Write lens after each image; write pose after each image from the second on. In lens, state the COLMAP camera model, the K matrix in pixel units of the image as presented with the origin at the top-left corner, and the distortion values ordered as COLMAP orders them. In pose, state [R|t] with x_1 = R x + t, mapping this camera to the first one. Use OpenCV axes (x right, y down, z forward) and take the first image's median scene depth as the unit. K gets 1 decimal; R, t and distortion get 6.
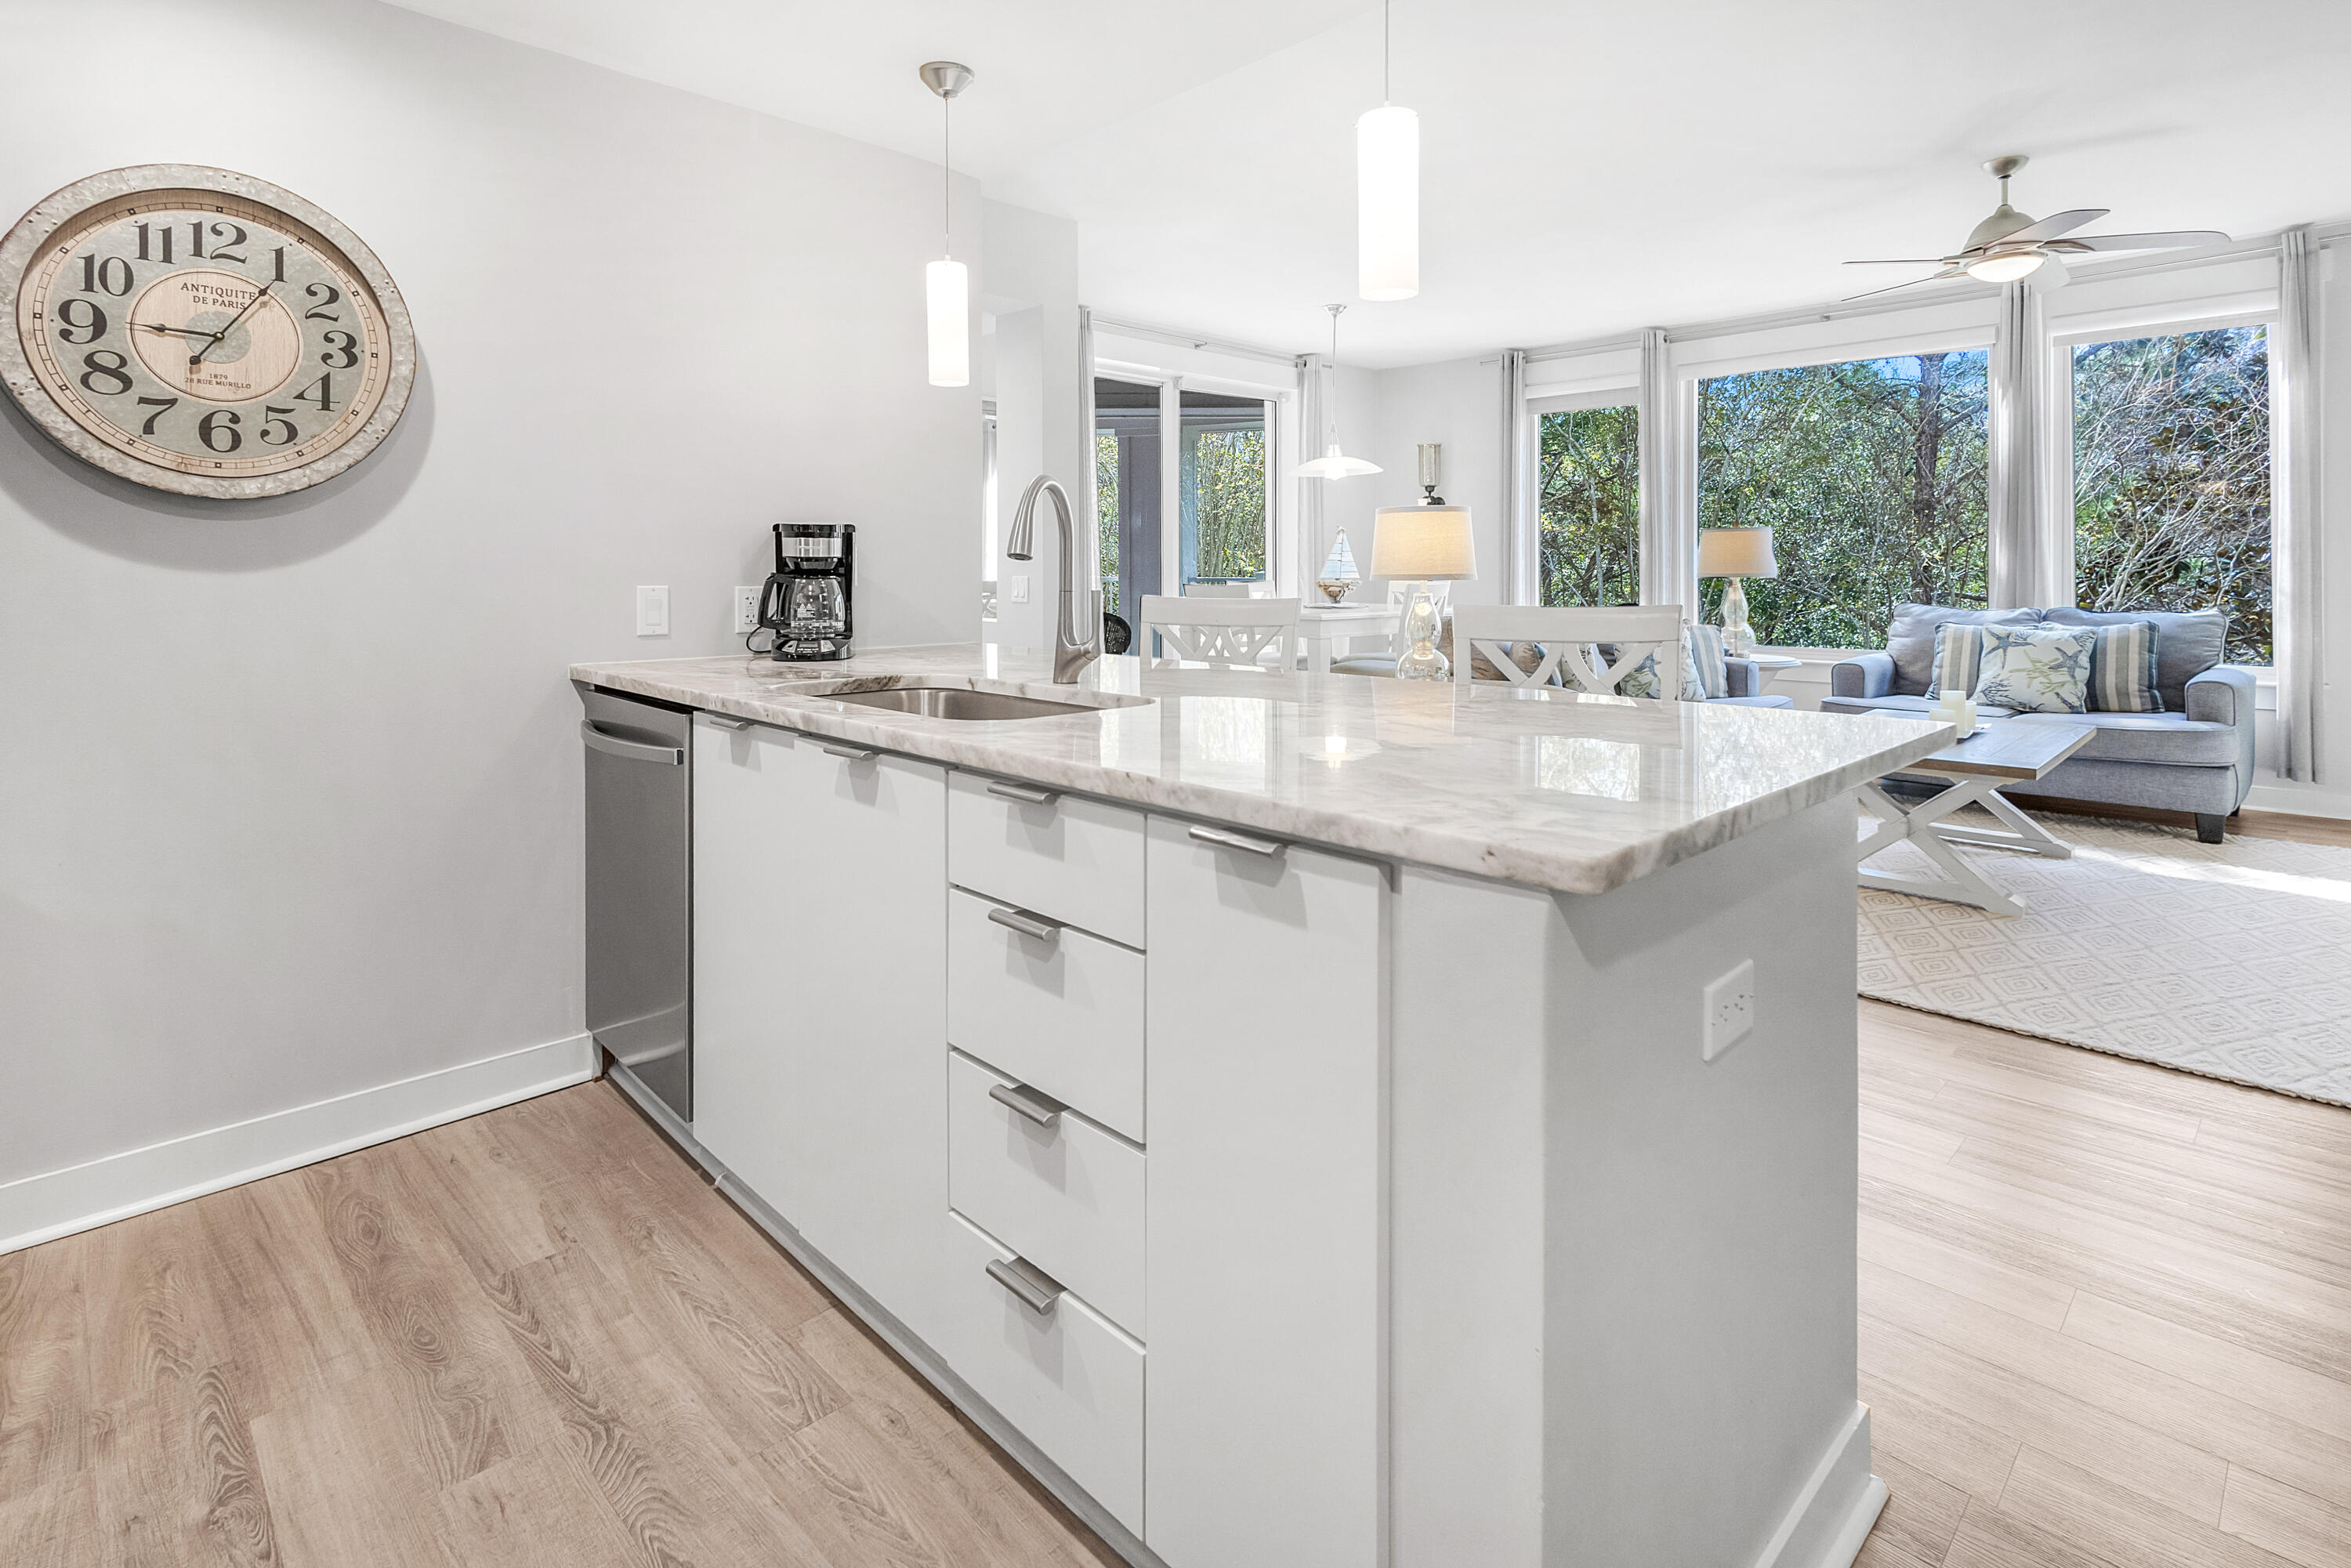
lens RADIAL K [[1096.0, 0, 1147.8], [0, 1096.0, 577.6], [0, 0, 1]] dist [0.001952, -0.000336]
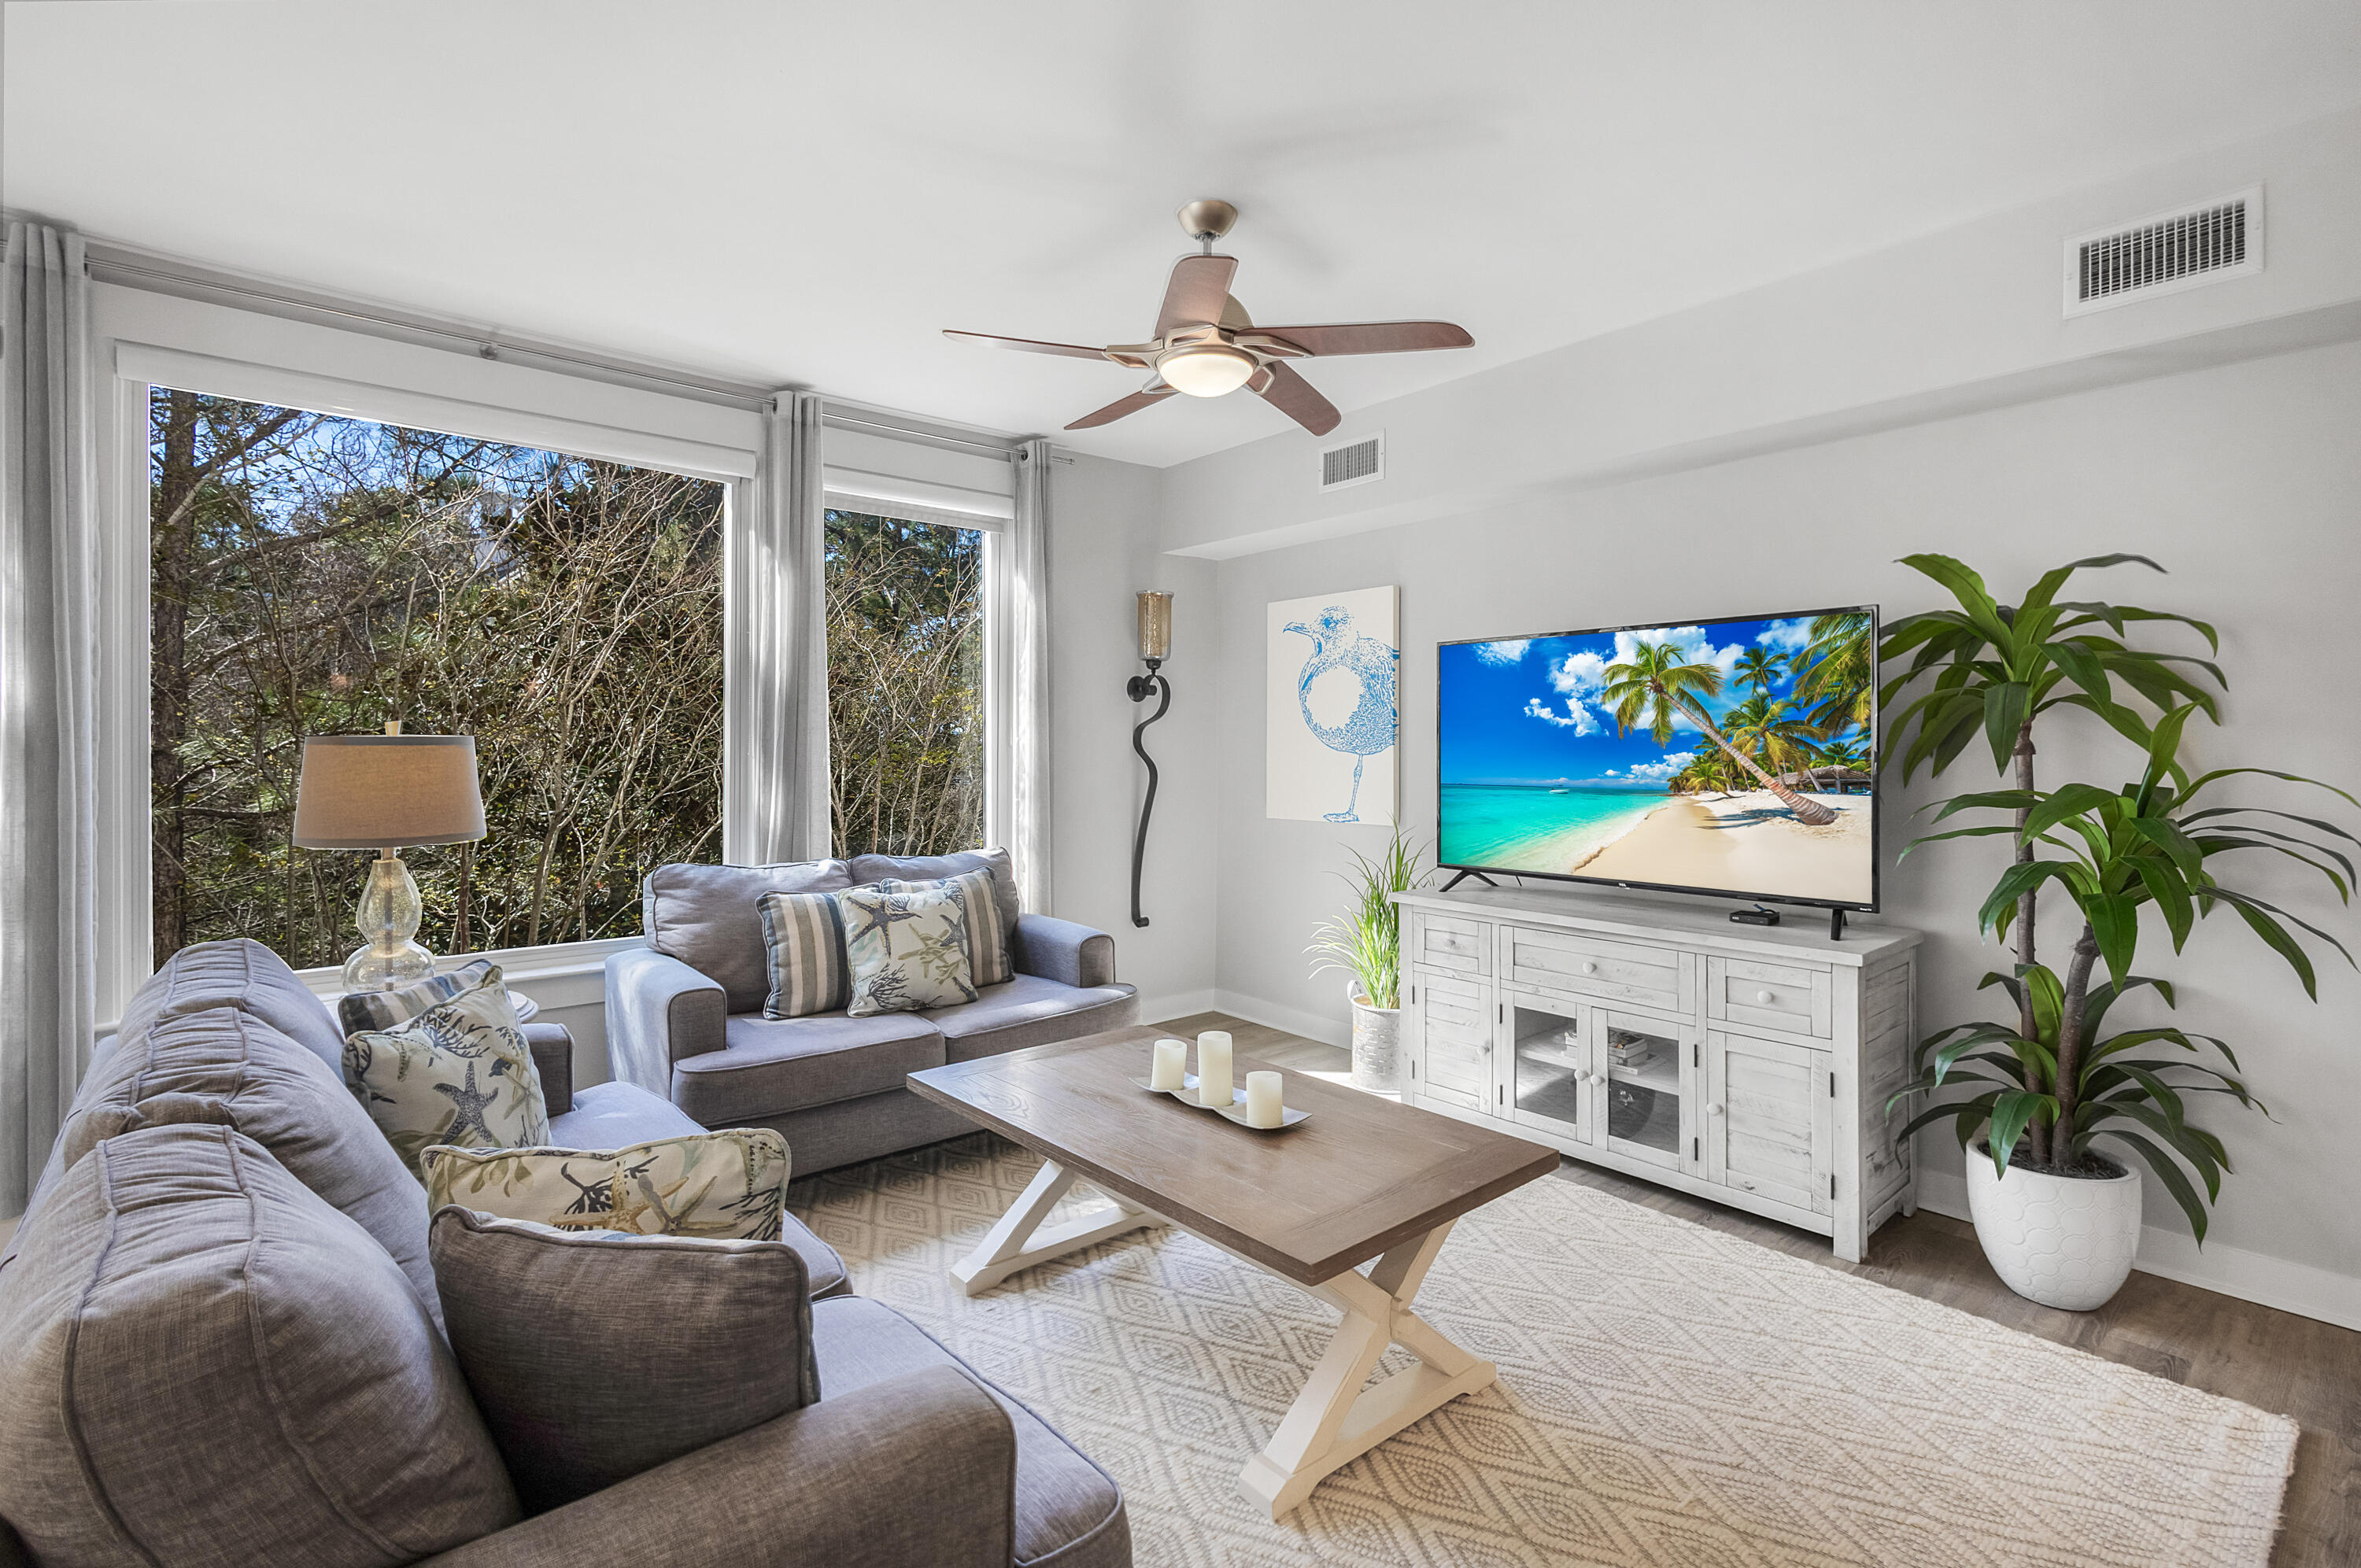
lens RADIAL K [[1100.5, 0, 1216.1], [0, 1100.5, 753.8], [0, 0, 1]] dist [0.001952, -0.000336]
pose [[-0.007999, -0.005340, 0.999954, 0.080454], [0.005238, 0.999972, 0.005382, -0.043760], [-0.999954, 0.005281, -0.007970, 0.749948]]
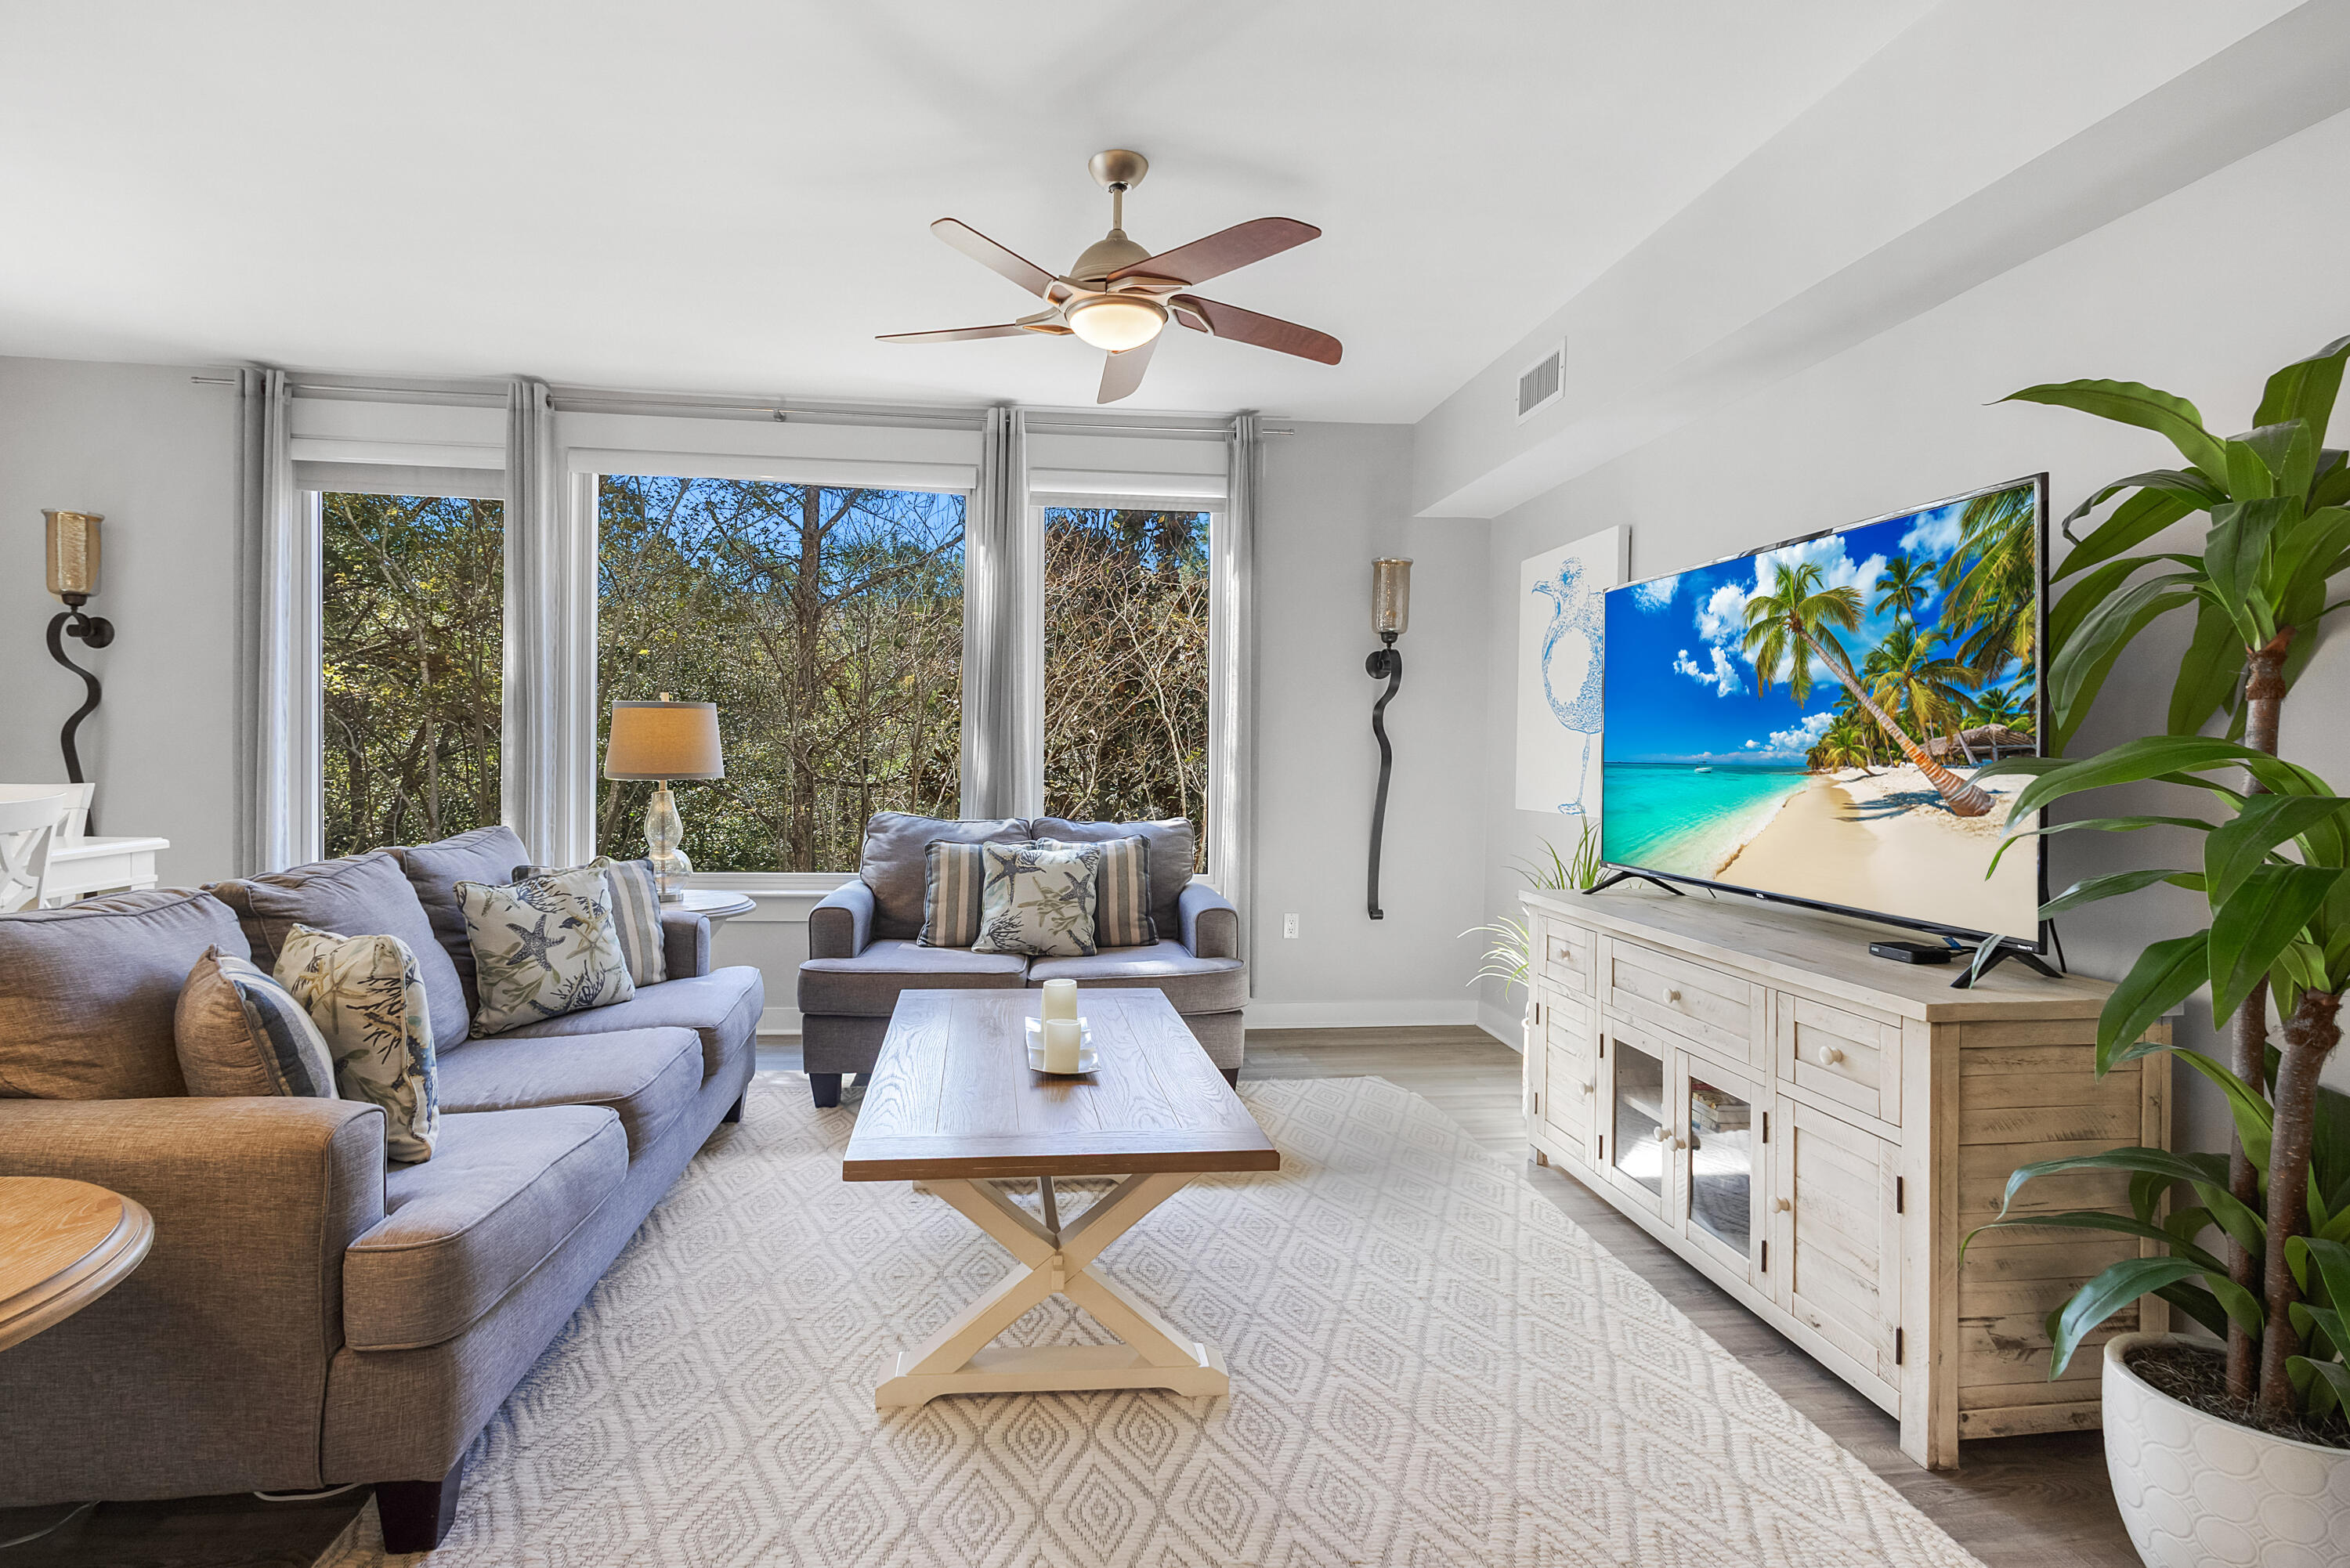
lens RADIAL K [[1161.8, 0, 1176.4], [0, 1161.8, 772.6], [0, 0, 1]] dist [0.007894, 0.000622]
pose [[0.572828, -0.002371, 0.819672, 0.167281], [-0.011176, 0.999880, 0.010703, -0.017059], [-0.819599, -0.015292, 0.572733, 0.413639]]
